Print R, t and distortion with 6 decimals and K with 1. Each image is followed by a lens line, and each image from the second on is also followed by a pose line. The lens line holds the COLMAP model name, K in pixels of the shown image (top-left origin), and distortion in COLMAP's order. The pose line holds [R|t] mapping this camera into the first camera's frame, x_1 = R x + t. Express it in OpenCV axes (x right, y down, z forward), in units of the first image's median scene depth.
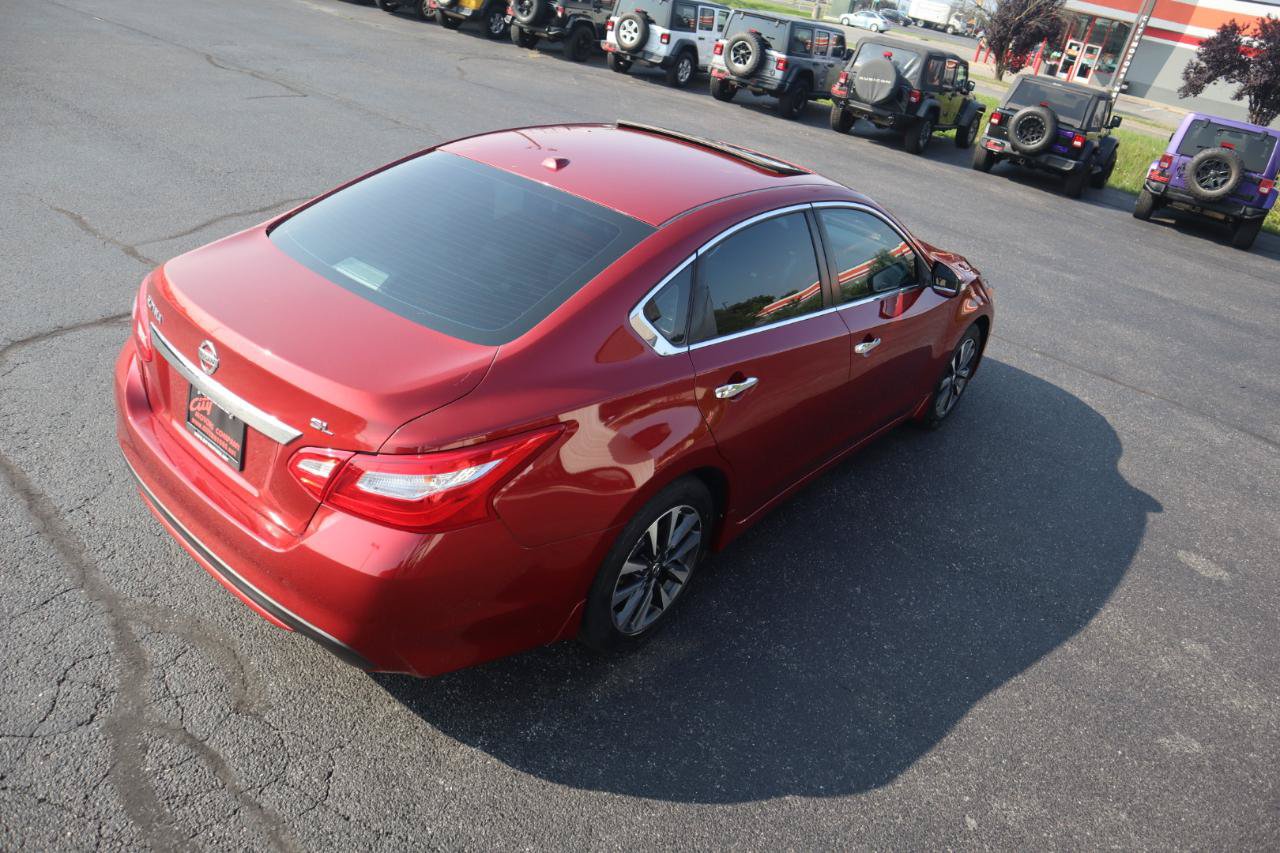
lens RADIAL K [[879.9, 0, 637.3], [0, 879.9, 422.6], [0, 0, 1]] dist [-0.126452, 0.077988]
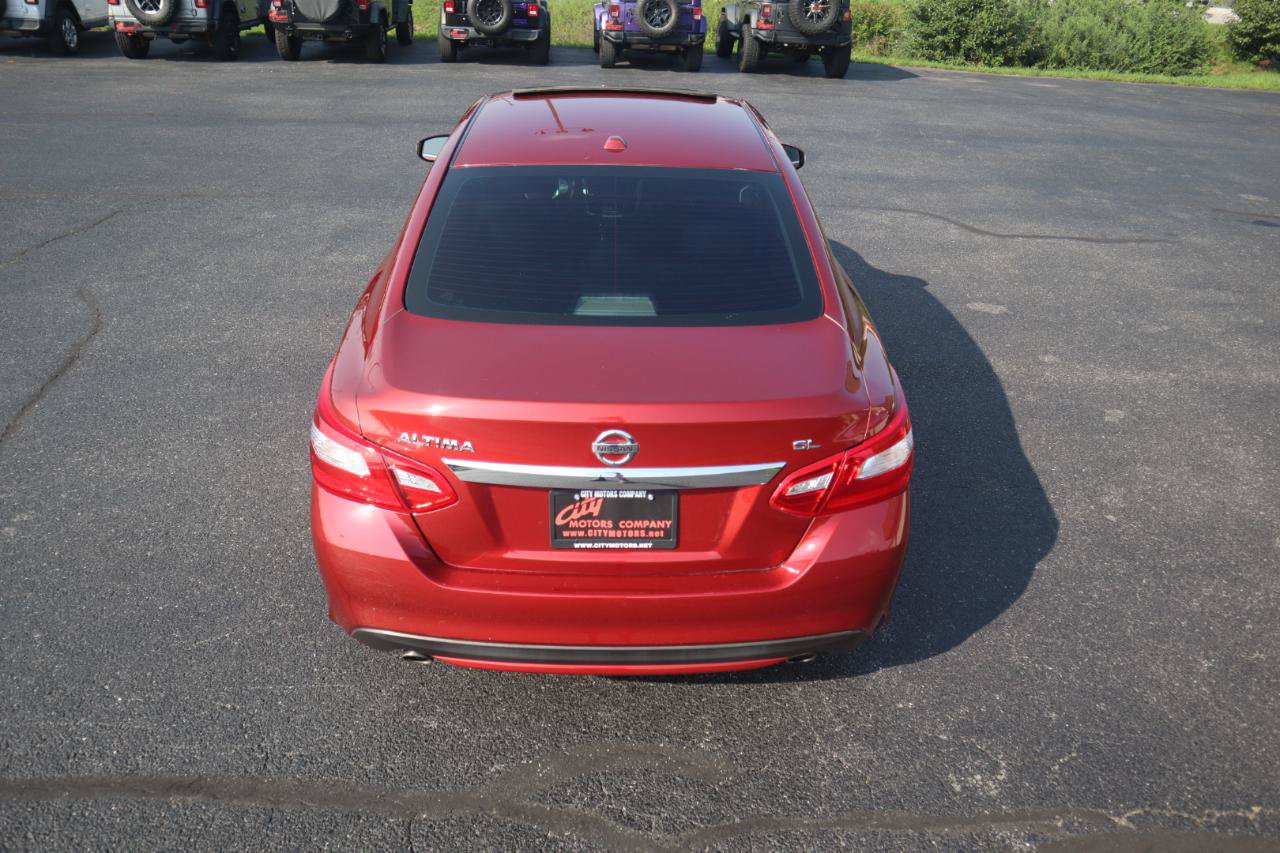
lens RADIAL K [[910.0, 0, 637.5], [0, 910.0, 421.6], [0, 0, 1]] dist [-0.116573, 0.078470]
pose [[0.752973, -0.423950, 0.503287, -0.163174], [0.377361, 0.904750, 0.197553, -0.047618], [-0.539101, 0.041169, 0.841234, 0.037078]]
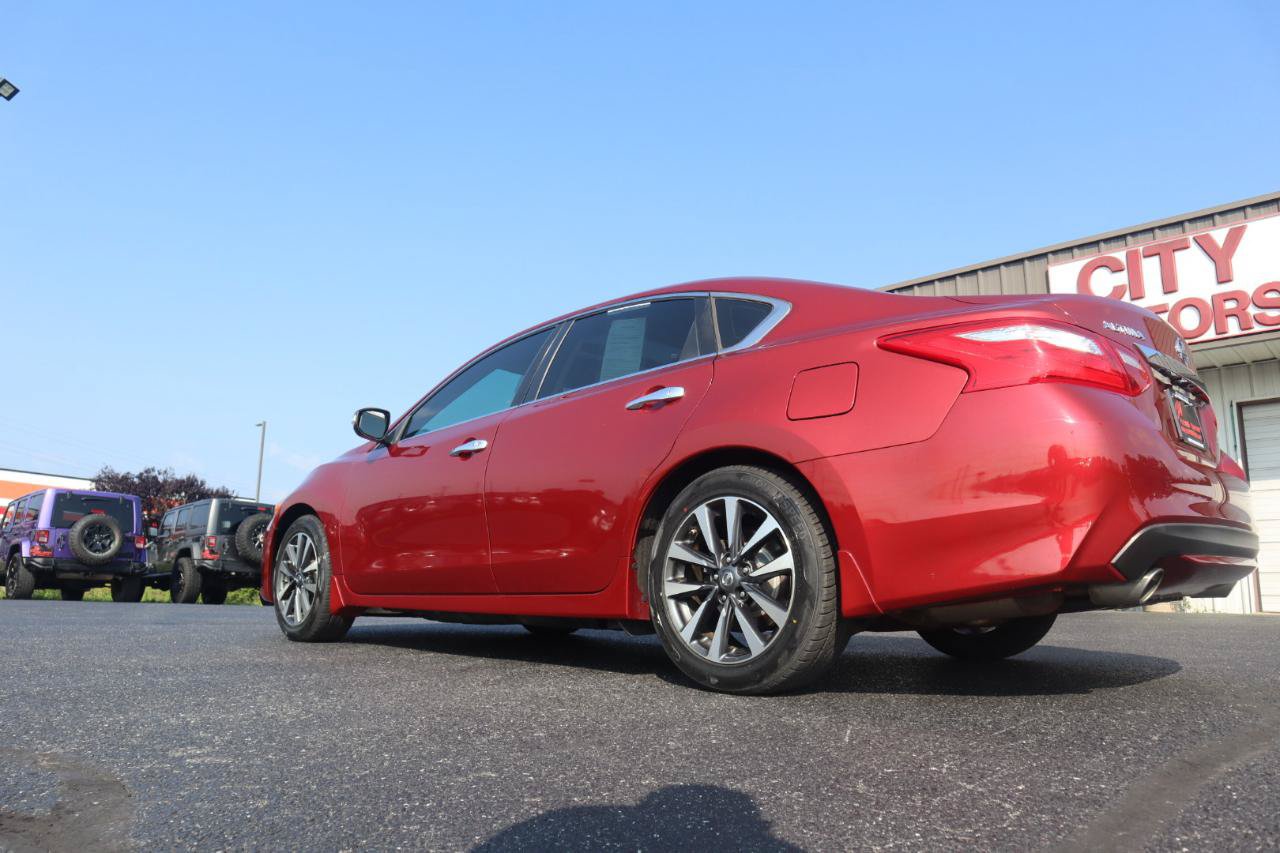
lens RADIAL K [[879.9, 0, 637.3], [0, 879.9, 422.6], [0, 0, 1]] dist [-0.126452, 0.077988]
pose [[0.093960, 0.033816, 0.995002, -0.289428], [0.457715, 0.886069, -0.073337, -0.042407], [-0.884120, 0.462317, 0.067777, 0.278229]]
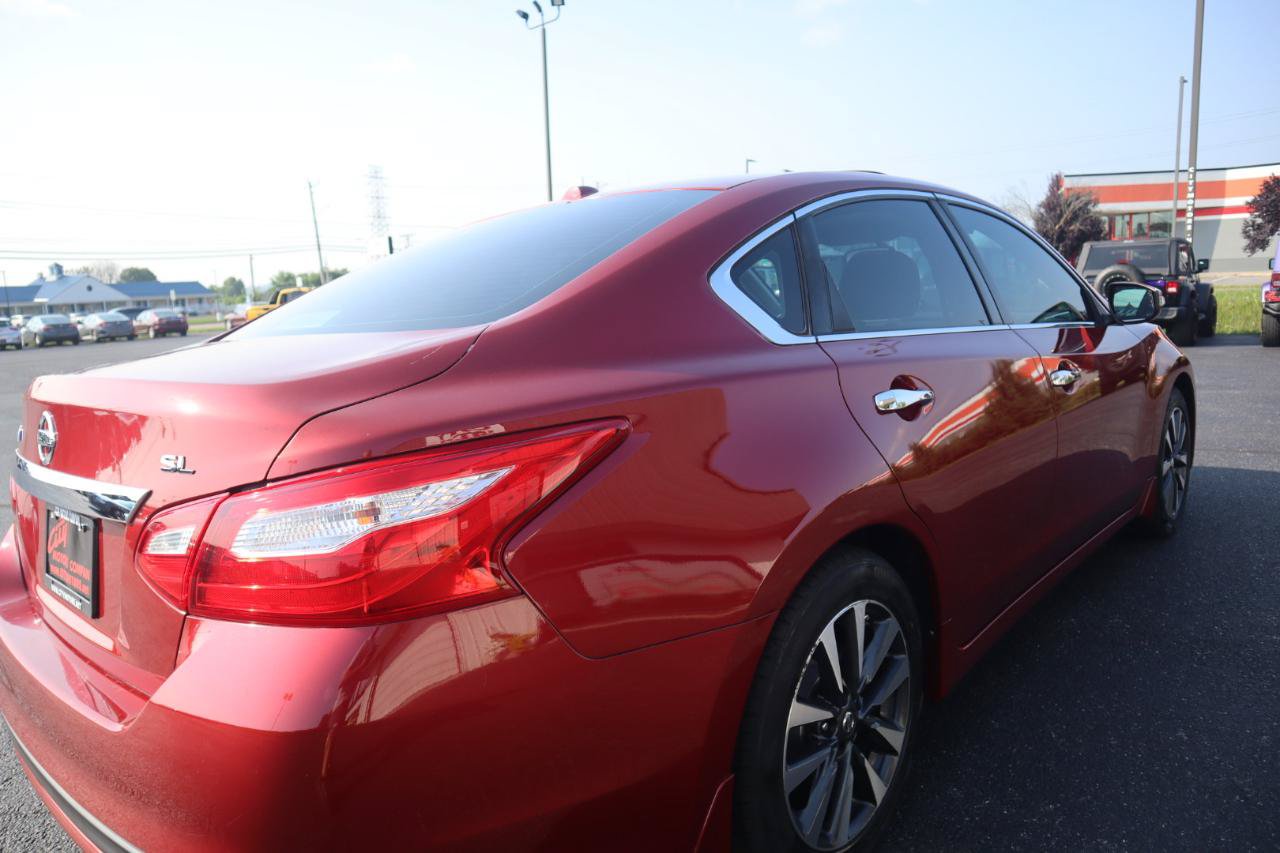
lens RADIAL K [[879.9, 0, 637.3], [0, 879.9, 422.6], [0, 0, 1]] dist [-0.126452, 0.077988]
pose [[0.973380, -0.210052, -0.091702, -0.004365], [0.166997, 0.924019, -0.343948, 0.034030], [0.156982, 0.319478, 0.934500, 0.085575]]
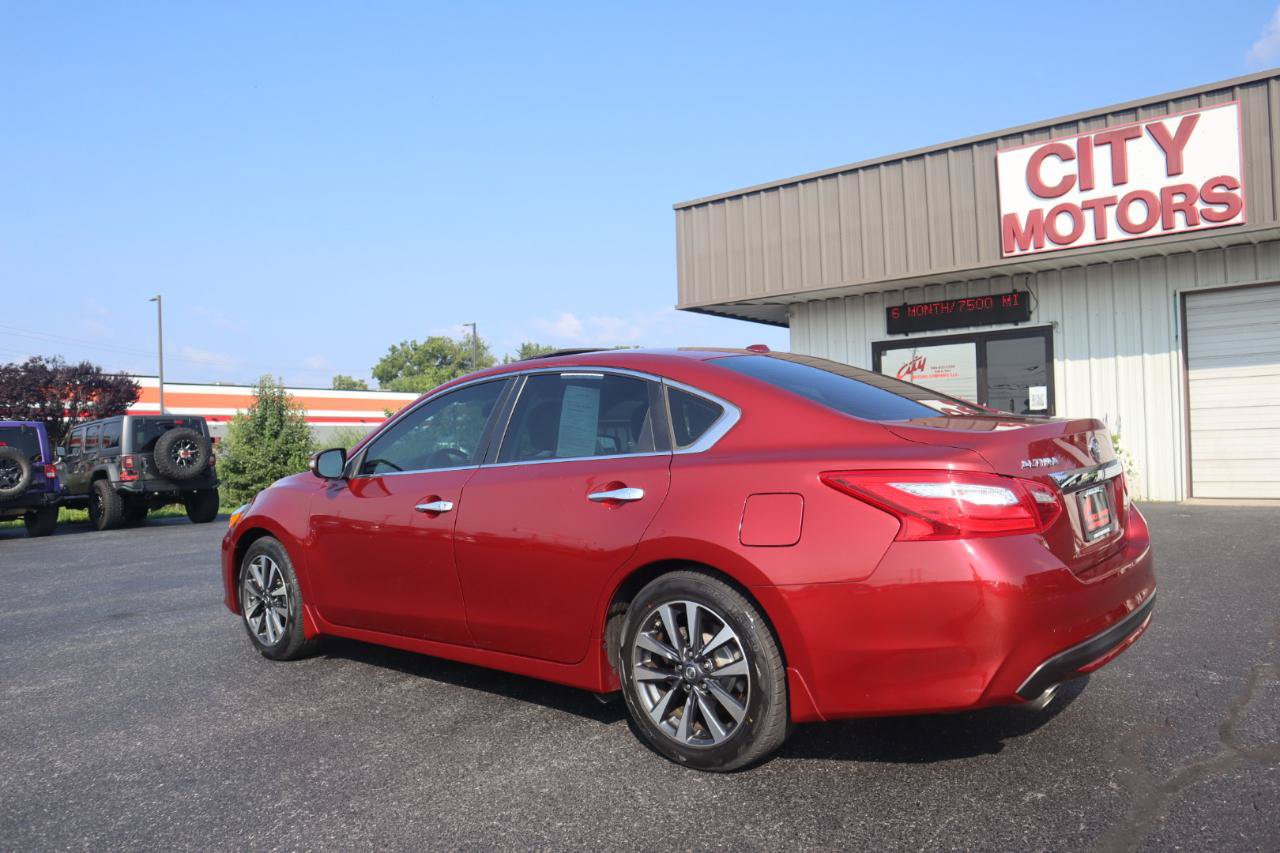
lens RADIAL K [[935.5, 0, 637.2], [0, 935.5, 422.2], [0, 0, 1]] dist [-0.114181, 0.083456]
pose [[0.019596, -0.143676, 0.989431, -0.314958], [0.497417, 0.859855, 0.115009, -0.103457], [-0.867290, 0.489906, 0.088316, 0.250371]]
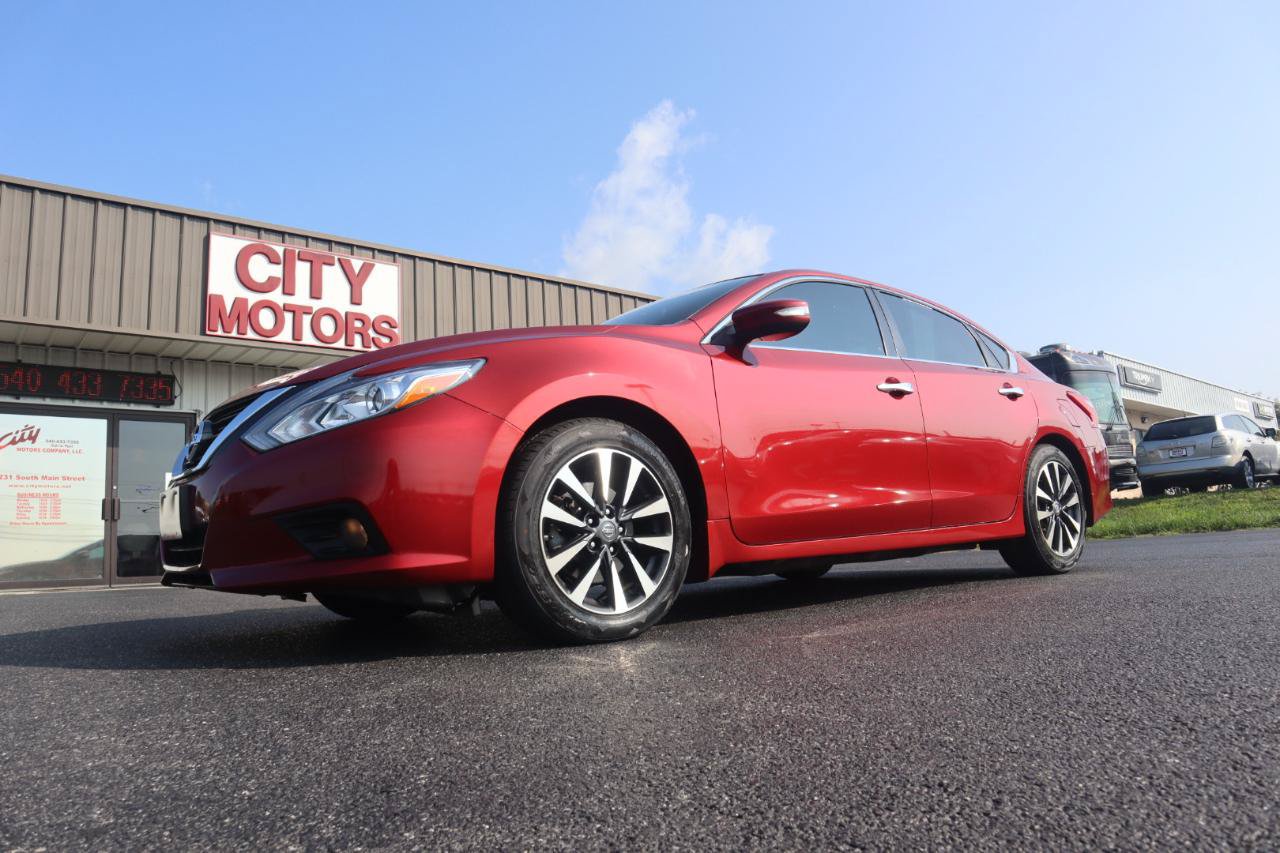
lens RADIAL K [[889.0, 0, 633.6], [0, 889.0, 423.9], [0, 0, 1]] dist [-0.129598, 0.083869]
pose [[-0.973208, -0.075417, 0.217208, -0.010658], [0.004517, 0.938223, 0.346001, -0.164231], [-0.229884, 0.337712, -0.912745, 0.617518]]
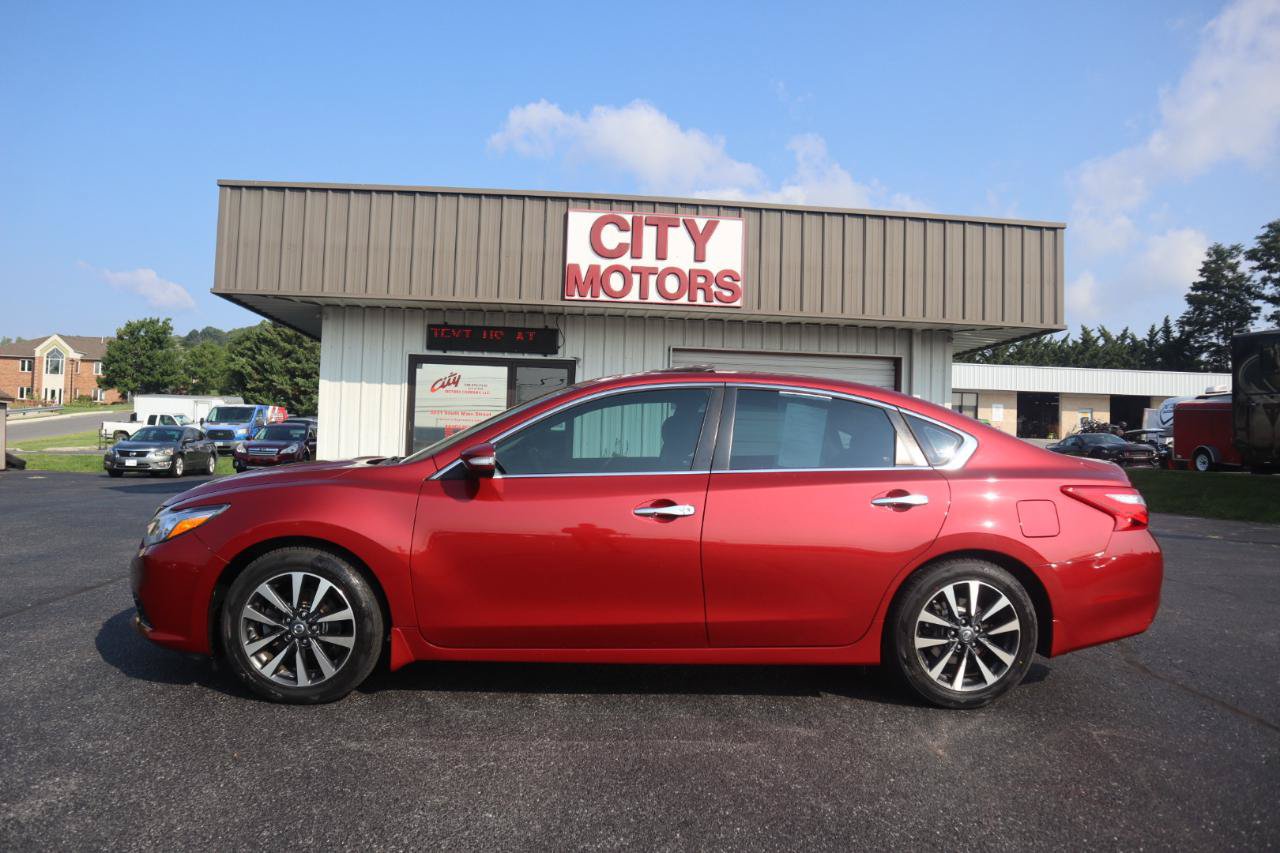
lens RADIAL K [[889.0, 0, 633.6], [0, 889.0, 423.9], [0, 0, 1]] dist [-0.129598, 0.083869]
pose [[-0.666881, -0.164716, 0.726731, -0.218780], [0.215814, 0.890772, 0.399937, -0.216018], [-0.713228, 0.423549, -0.558491, 0.496599]]
